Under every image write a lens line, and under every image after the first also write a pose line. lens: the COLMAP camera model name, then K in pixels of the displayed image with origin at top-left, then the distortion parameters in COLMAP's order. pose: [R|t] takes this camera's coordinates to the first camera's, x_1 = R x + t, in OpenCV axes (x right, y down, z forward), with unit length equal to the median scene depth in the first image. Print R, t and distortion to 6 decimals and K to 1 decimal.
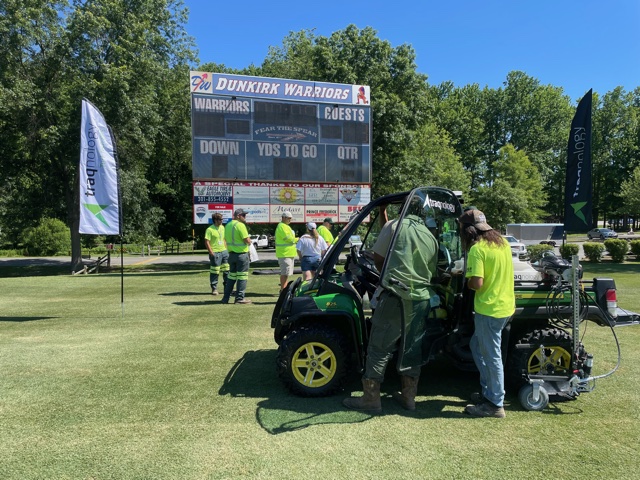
lens RADIAL K [[489.0, 0, 319.3], [0, 489.0, 237.9], [0, 0, 1]] dist [0.061458, -0.070300]
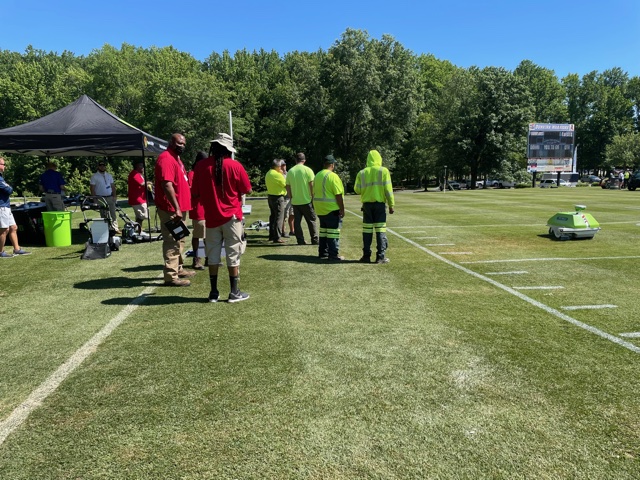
lens RADIAL K [[489.0, 0, 321.4], [0, 489.0, 241.4], [0, 0, 1]] dist [0.061458, -0.070300]
pose [[0.994398, -0.024034, 0.102928, -1.789078], [0.013500, 0.994709, 0.101847, 0.070118], [-0.104831, -0.099886, 0.989461, -1.922003]]
